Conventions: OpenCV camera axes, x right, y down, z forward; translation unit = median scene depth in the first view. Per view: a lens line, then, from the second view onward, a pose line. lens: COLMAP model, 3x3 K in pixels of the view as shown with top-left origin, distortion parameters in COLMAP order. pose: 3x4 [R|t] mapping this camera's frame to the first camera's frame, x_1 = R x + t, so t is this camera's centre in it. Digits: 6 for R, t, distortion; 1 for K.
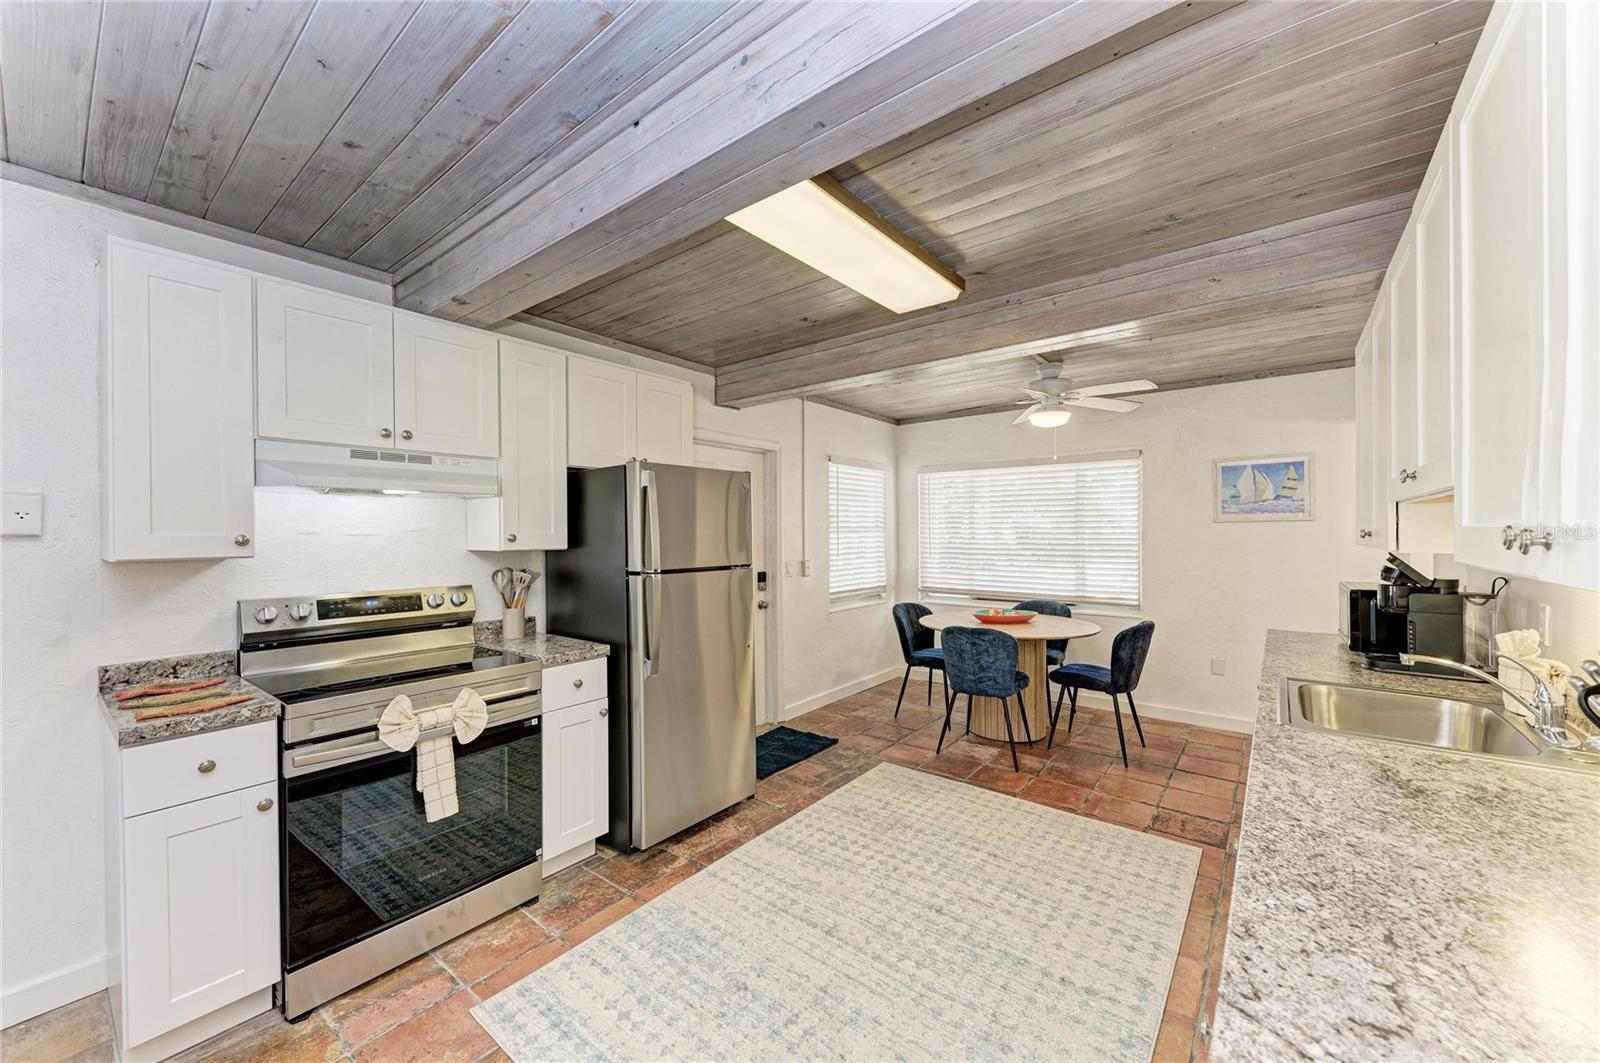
lens RADIAL K [[609.7, 0, 797.7], [0, 609.7, 531.0], [0, 0, 1]] dist [0.002828, -0.000939]
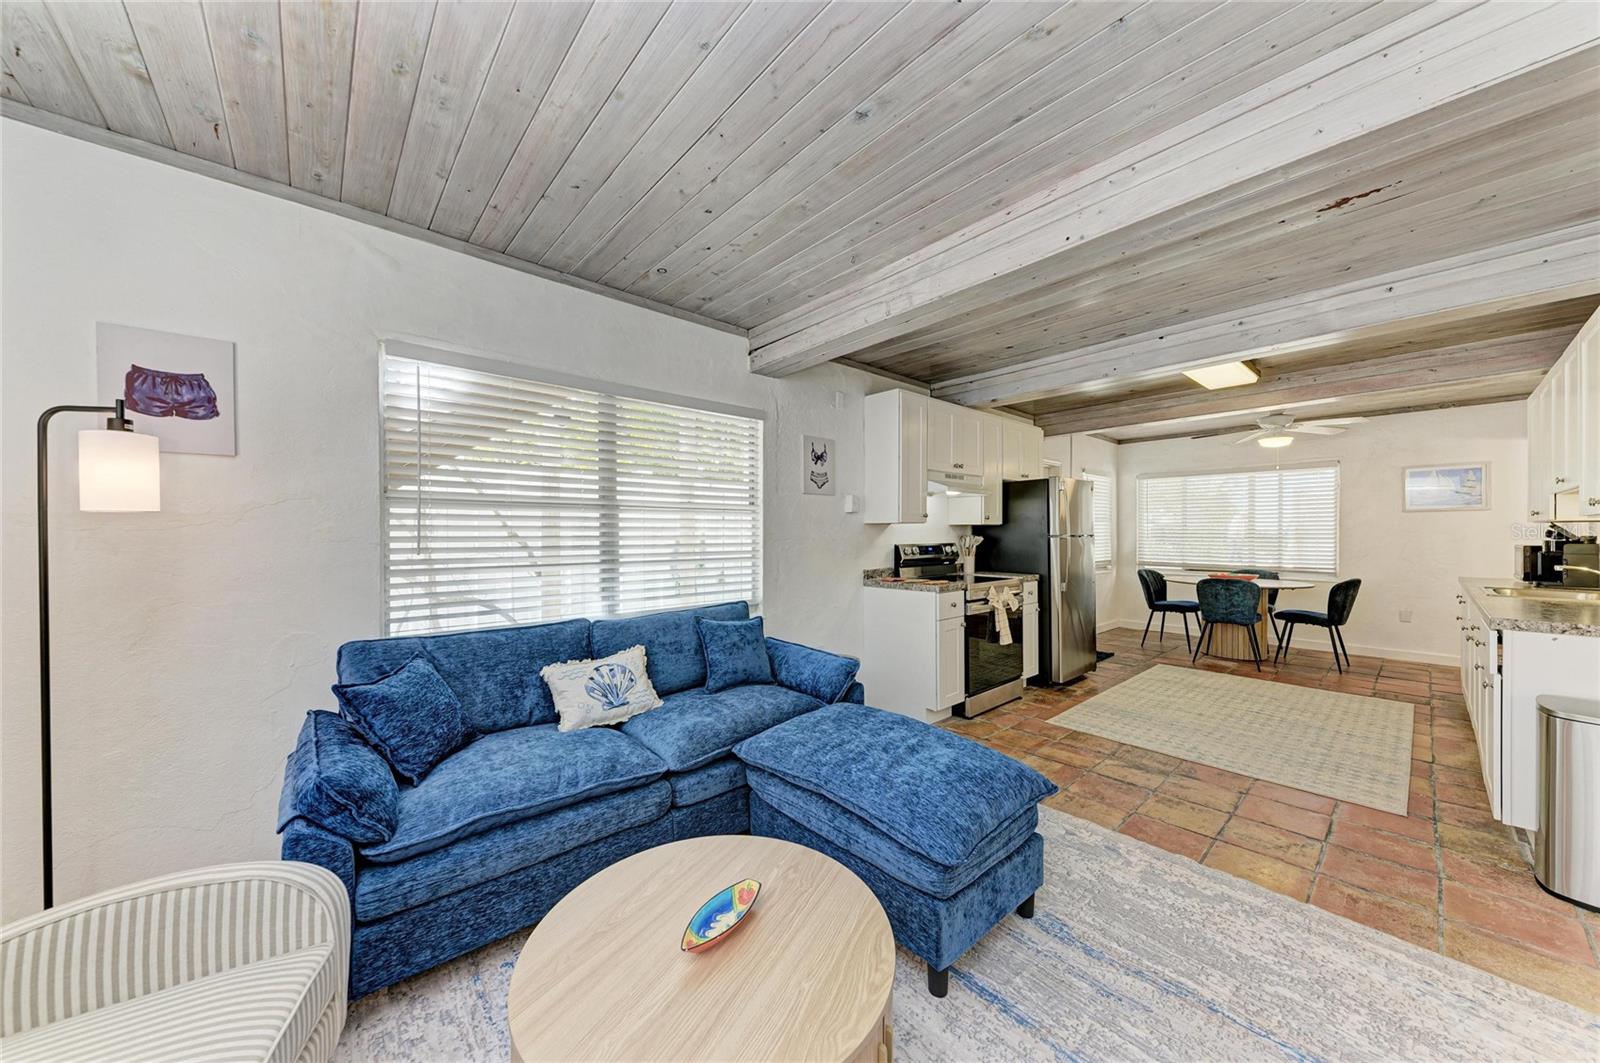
lens RADIAL K [[535.9, 0, 801.3], [0, 535.9, 532.3], [0, 0, 1]] dist [-0.008754, -0.000181]
pose [[0.979747, 0.004727, -0.200185, -0.729920], [-0.003908, 0.999982, 0.004487, 0.055231], [0.200203, -0.003614, 0.979748, -0.792515]]
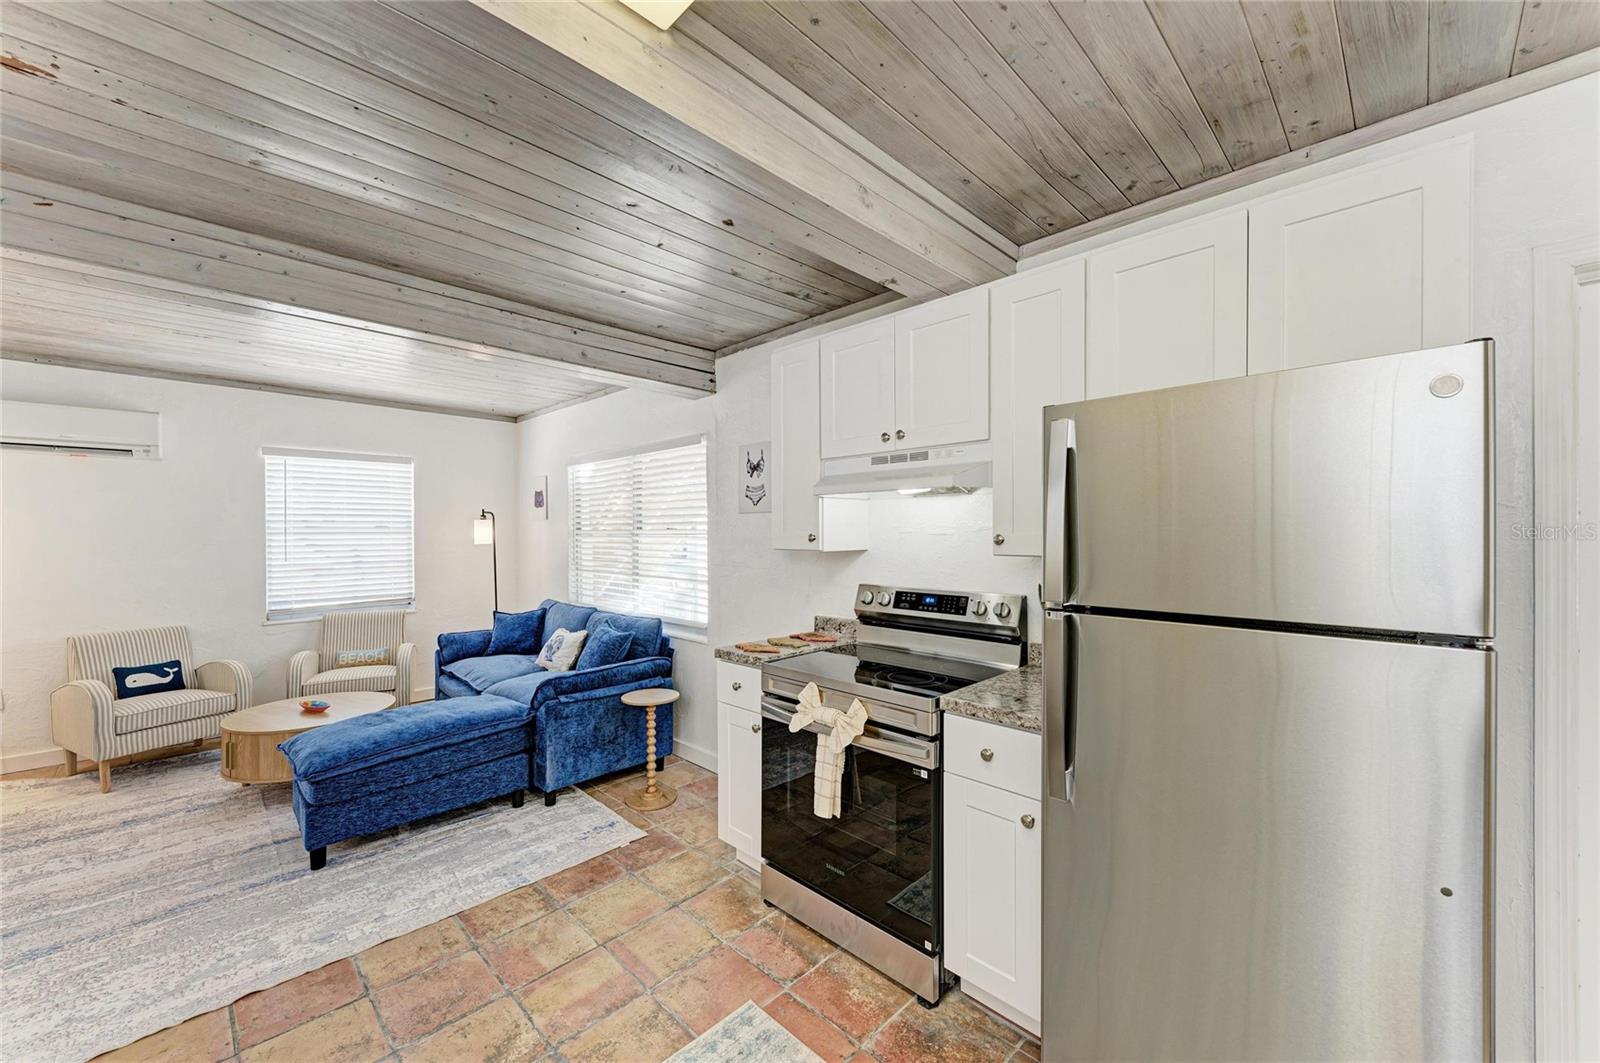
lens RADIAL K [[609.7, 0, 799.7], [0, 609.7, 529.1], [0, 0, 1]] dist [0.002828, -0.000939]
pose [[-0.116194, 0.001006, -0.993226, 0.336548], [0.006711, 0.999977, 0.000227, -0.003387], [0.993204, -0.006639, -0.116198, 0.863109]]
